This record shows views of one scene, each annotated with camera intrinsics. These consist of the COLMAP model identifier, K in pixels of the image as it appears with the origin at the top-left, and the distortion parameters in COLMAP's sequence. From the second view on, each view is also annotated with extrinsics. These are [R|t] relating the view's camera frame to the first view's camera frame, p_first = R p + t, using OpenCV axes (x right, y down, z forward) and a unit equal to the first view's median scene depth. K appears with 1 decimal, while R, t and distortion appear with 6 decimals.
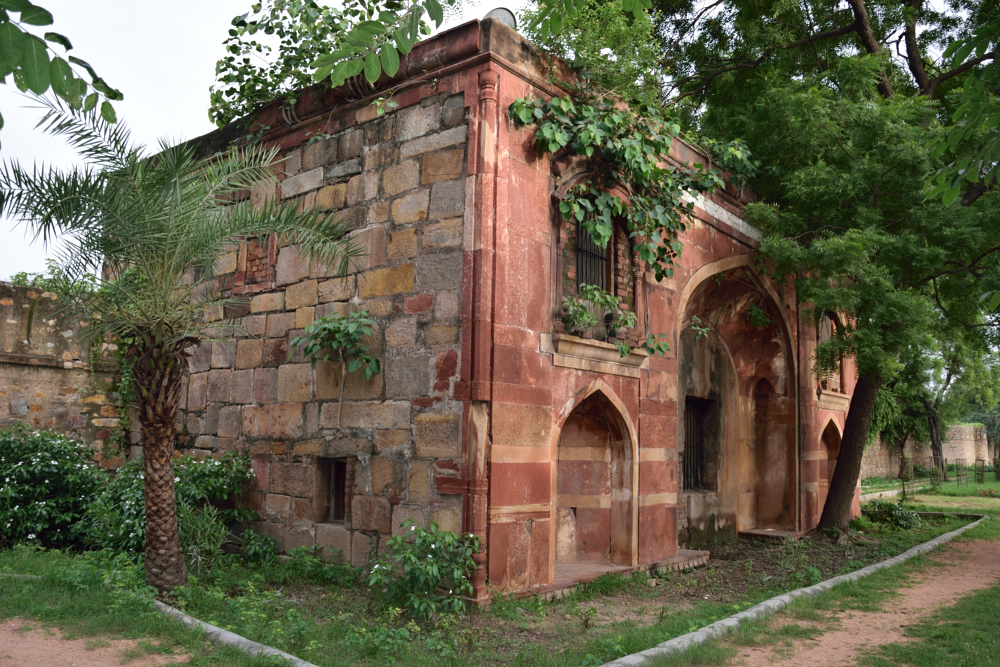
lens RADIAL K [[802.7, 0, 500.0], [0, 802.7, 333.5], [0, 0, 1]] dist [-0.139694, 0.126622]
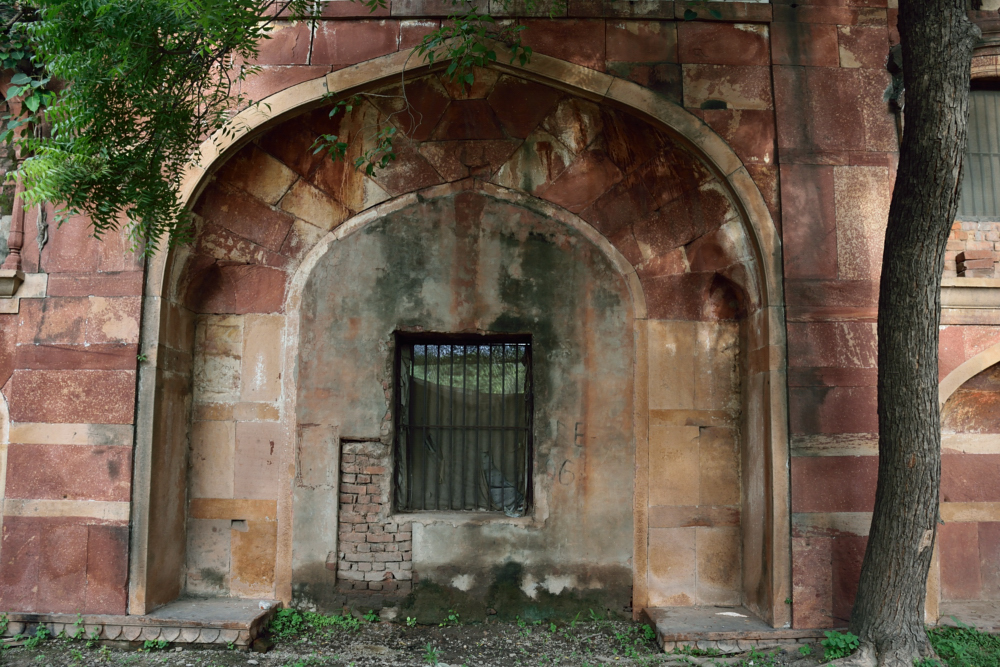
lens RADIAL K [[781.7, 0, 500.0], [0, 781.7, 333.5], [0, 0, 1]] dist [-0.155020, 0.109345]
pose [[0.626717, -0.124489, -0.769239, 0.885628], [0.114052, 0.991180, -0.067486, 0.158315], [0.770855, -0.045439, 0.635388, 0.931599]]
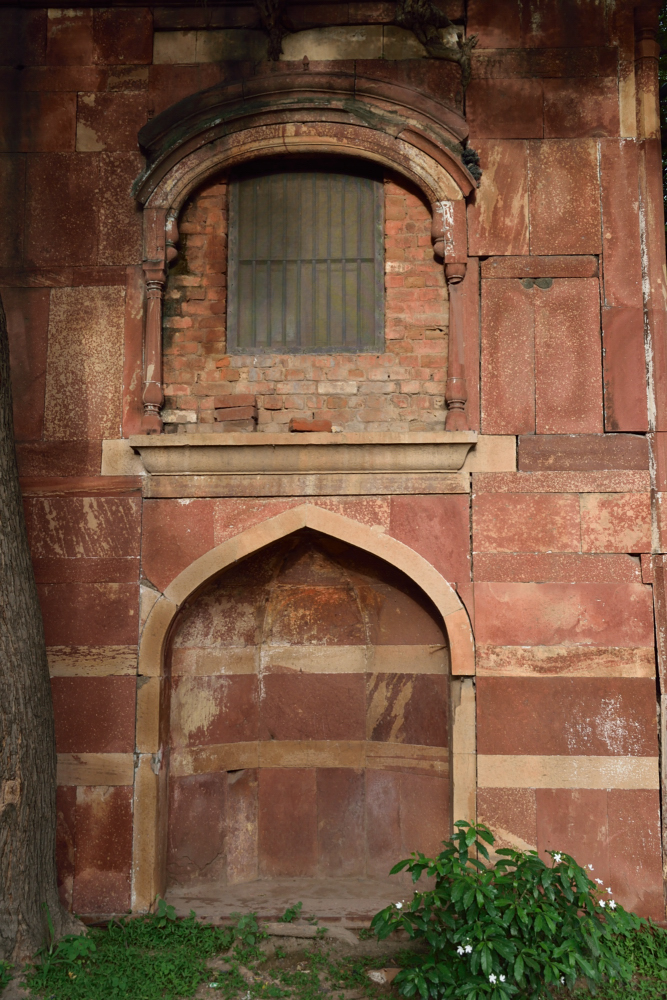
lens RADIAL K [[1028.5, 0, 333.5], [0, 1028.5, 500.0], [0, 0, 1]] dist [-0.046925, 0.254187]
pose [[0.593883, -0.141508, -0.792009, 1.176485], [0.129799, 0.988367, -0.079263, 0.211592], [0.794012, -0.055729, 0.605342, 1.290167]]
